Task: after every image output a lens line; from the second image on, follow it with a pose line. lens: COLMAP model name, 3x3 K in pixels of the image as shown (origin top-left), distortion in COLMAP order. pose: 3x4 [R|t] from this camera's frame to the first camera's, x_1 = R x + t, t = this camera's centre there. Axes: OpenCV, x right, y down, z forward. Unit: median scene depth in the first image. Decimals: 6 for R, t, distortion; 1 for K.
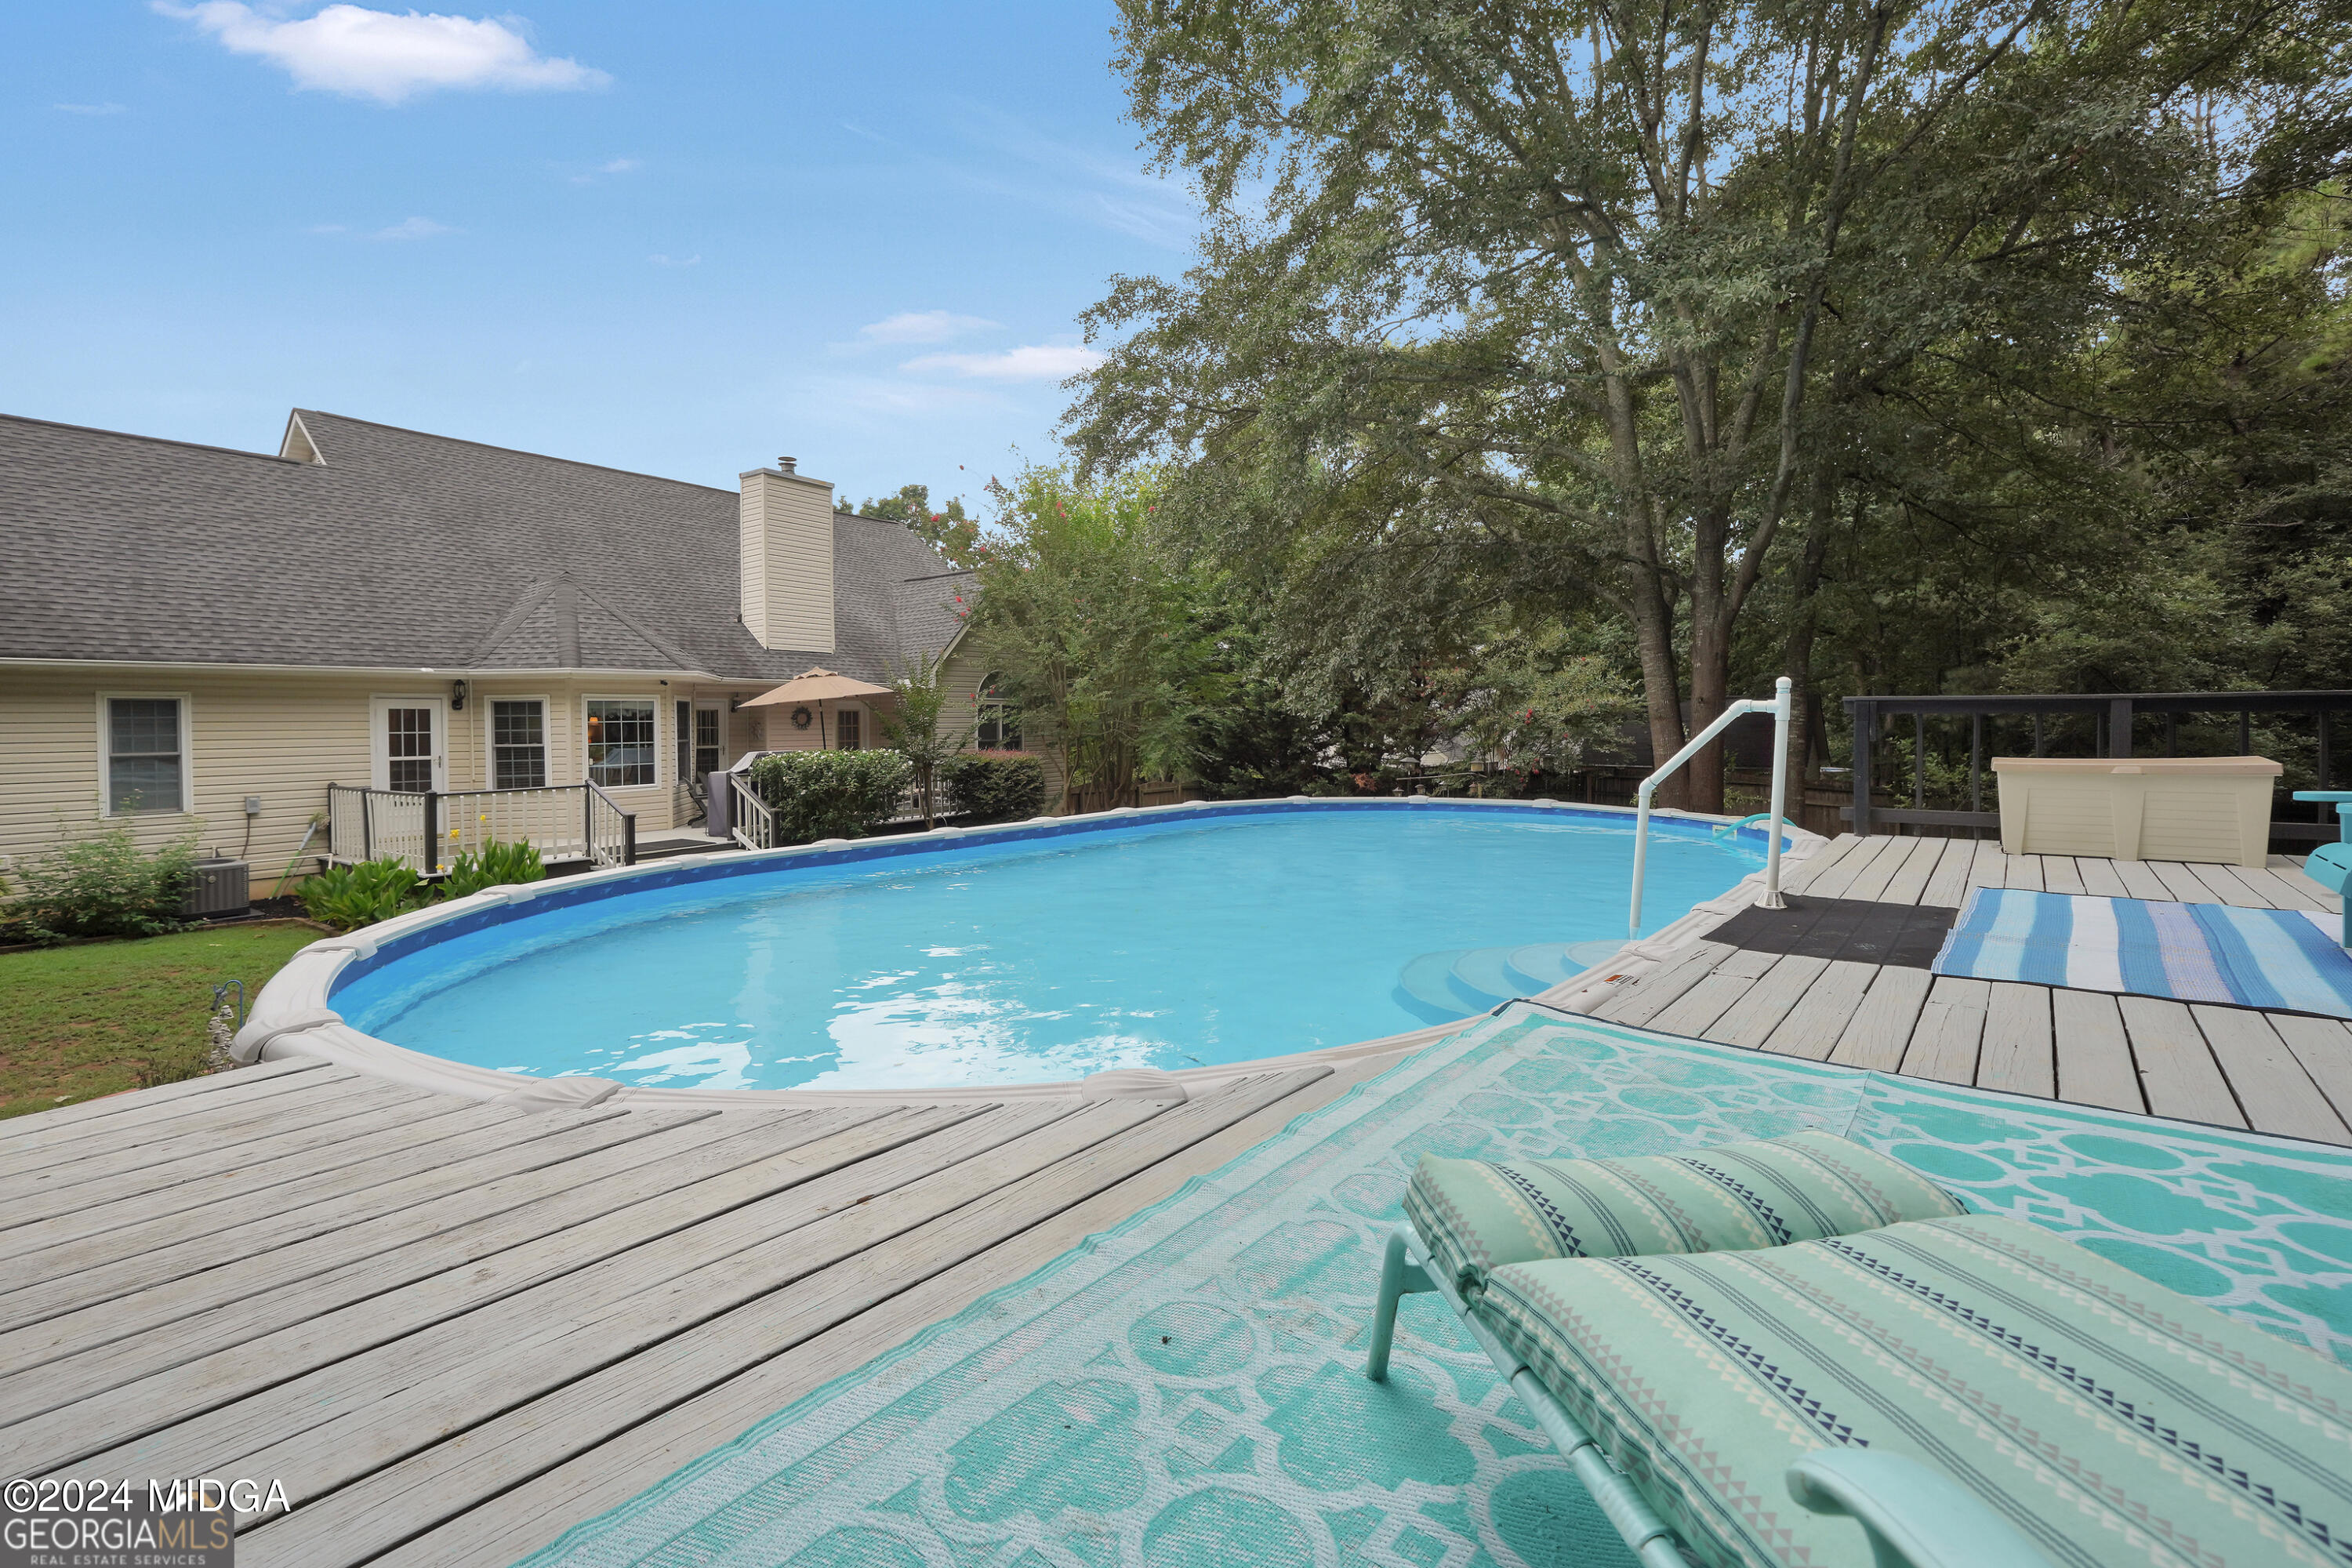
lens RADIAL K [[1015.7, 0, 1171.5], [0, 1015.7, 744.1], [0, 0, 1]] dist [0.018695, 0.000297]
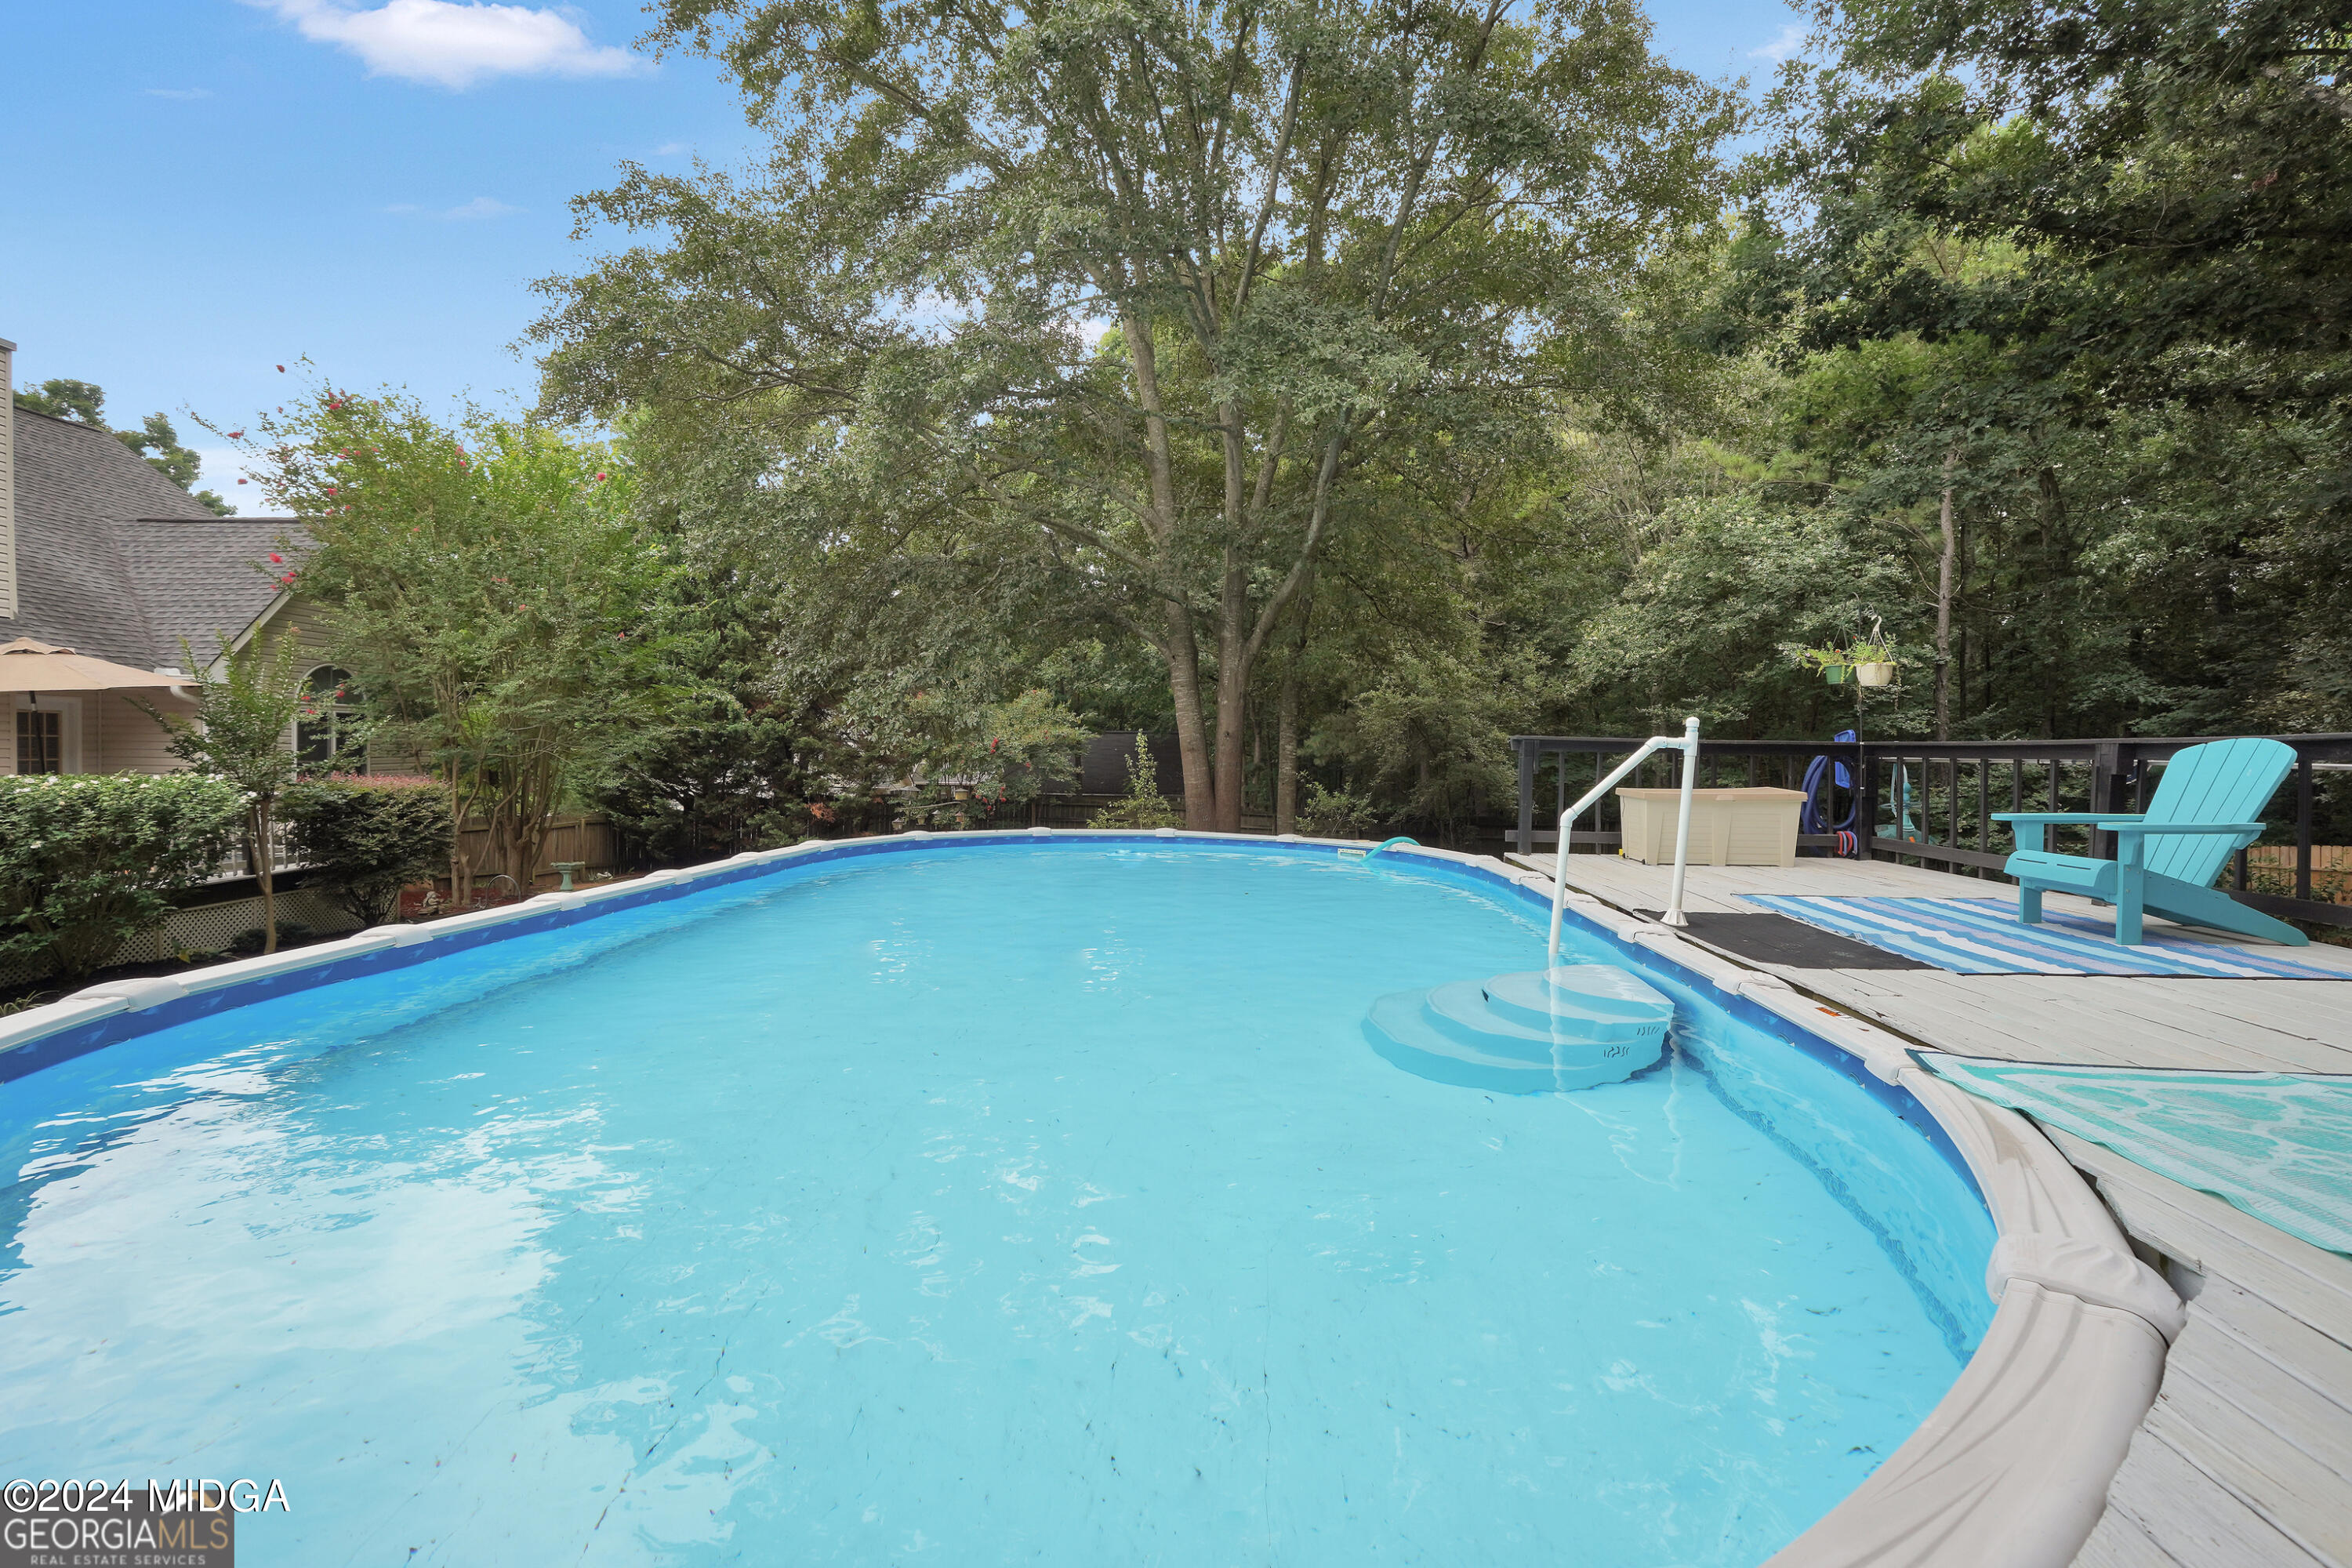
lens RADIAL K [[1023.9, 0, 1176.0], [0, 1023.9, 784.0], [0, 0, 1]] dist [0.000513, 0.000149]
pose [[0.826695, 0.001592, 0.562648, -0.141098], [-0.008157, 0.999925, 0.009155, 0.000487], [-0.562591, -0.012158, 0.826646, 0.113970]]
